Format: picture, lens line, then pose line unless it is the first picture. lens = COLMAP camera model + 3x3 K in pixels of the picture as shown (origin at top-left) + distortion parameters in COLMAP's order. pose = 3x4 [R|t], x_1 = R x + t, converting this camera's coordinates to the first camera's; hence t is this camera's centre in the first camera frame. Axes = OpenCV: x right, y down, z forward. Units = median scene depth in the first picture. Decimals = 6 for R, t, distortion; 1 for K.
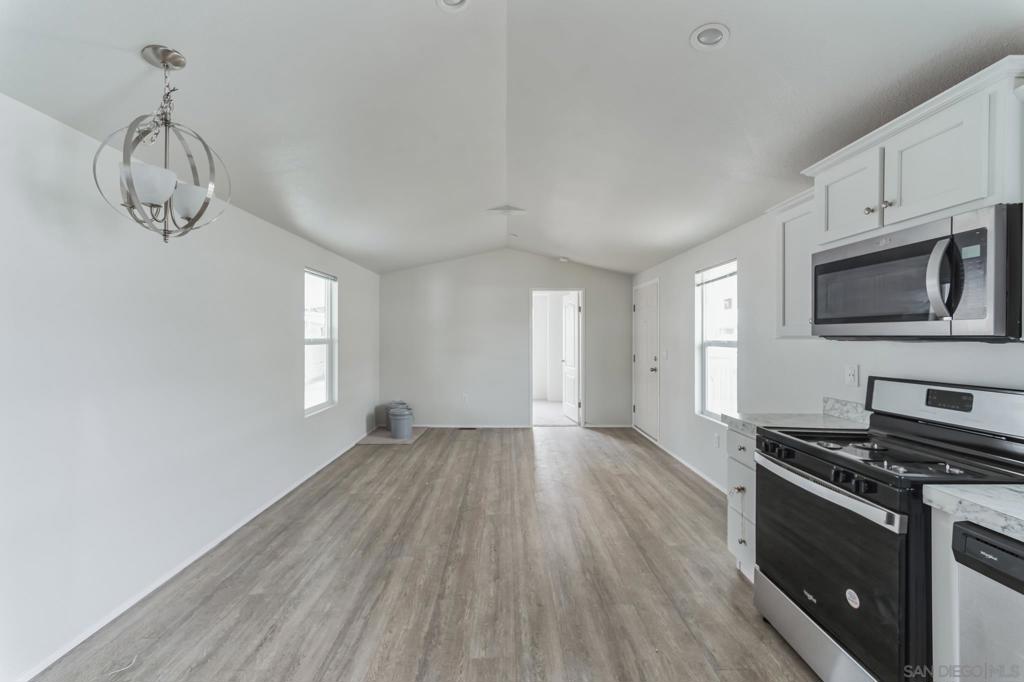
lens RADIAL K [[403.9, 0, 511.7], [0, 403.9, 335.8], [0, 0, 1]] dist [0.010967, -0.000342]
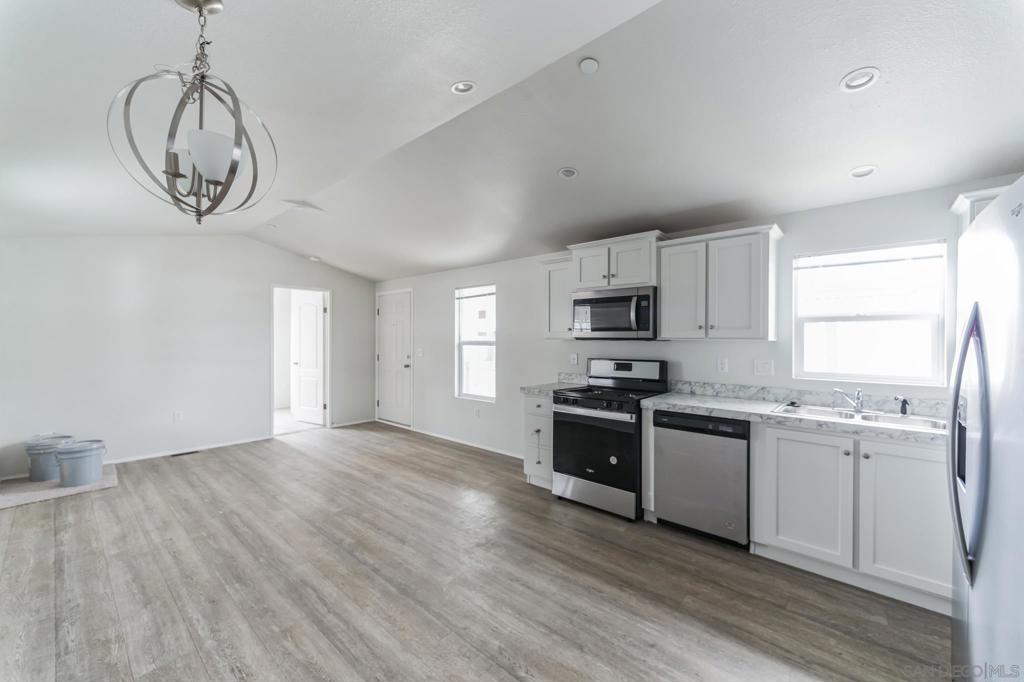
lens RADIAL K [[403.9, 0, 509.3], [0, 403.9, 339.5], [0, 0, 1]] dist [0.010967, -0.000342]
pose [[0.676434, -0.001837, 0.736501, -0.580925], [-0.002719, 0.999984, 0.004992, -0.000029], [-0.736498, -0.005380, 0.676418, -0.016732]]
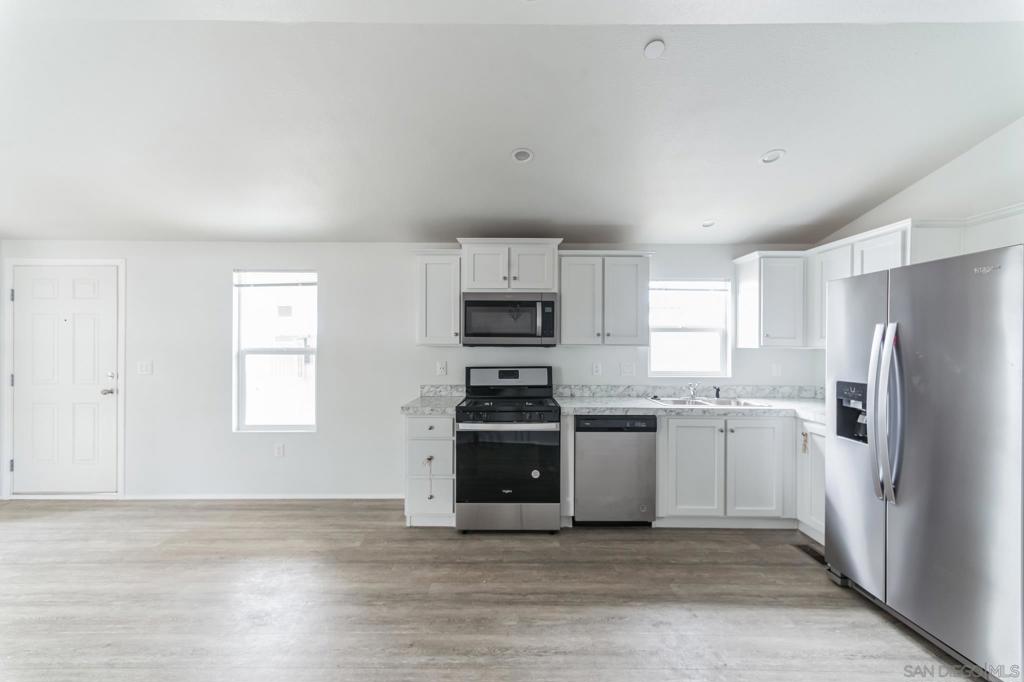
lens RADIAL K [[403.9, 0, 510.0], [0, 403.9, 343.2], [0, 0, 1]] dist [0.010967, -0.000342]
pose [[0.014410, 0.003053, 0.999892, -0.619689], [-0.004482, 0.999985, -0.002989, 0.000864], [-0.999886, -0.004439, 0.014423, 0.581392]]
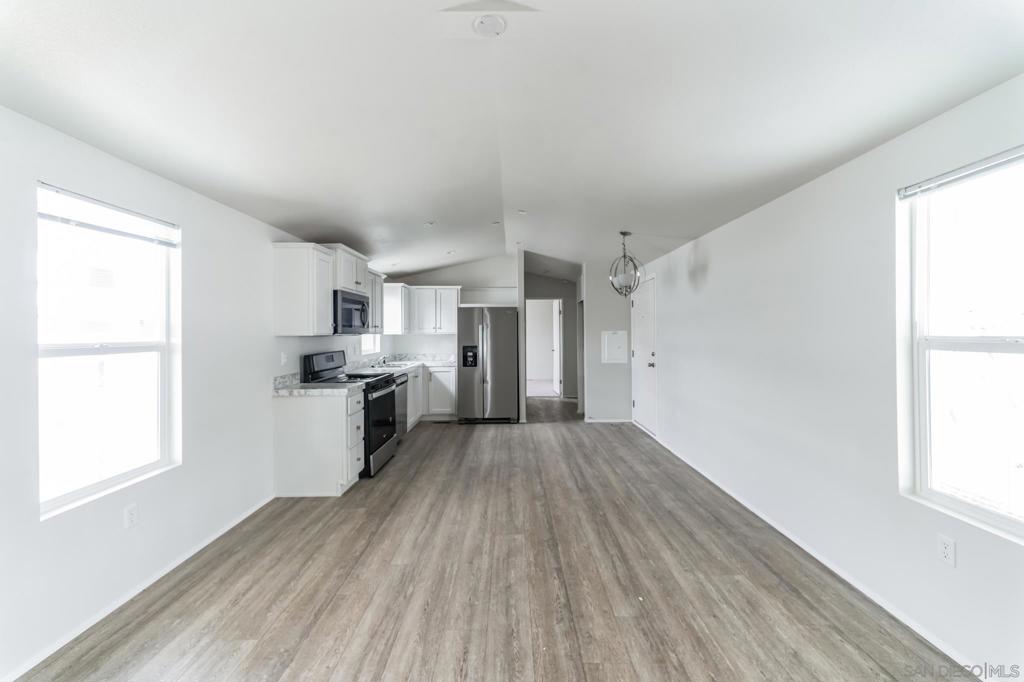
lens RADIAL K [[403.9, 0, 514.1], [0, 403.9, 336.9], [0, 0, 1]] dist [0.010967, -0.000342]
pose [[-0.999956, 0.005874, 0.007278, -0.058103], [0.005953, 0.999923, 0.010883, 0.000503], [-0.007214, 0.010926, -0.999914, 2.113570]]
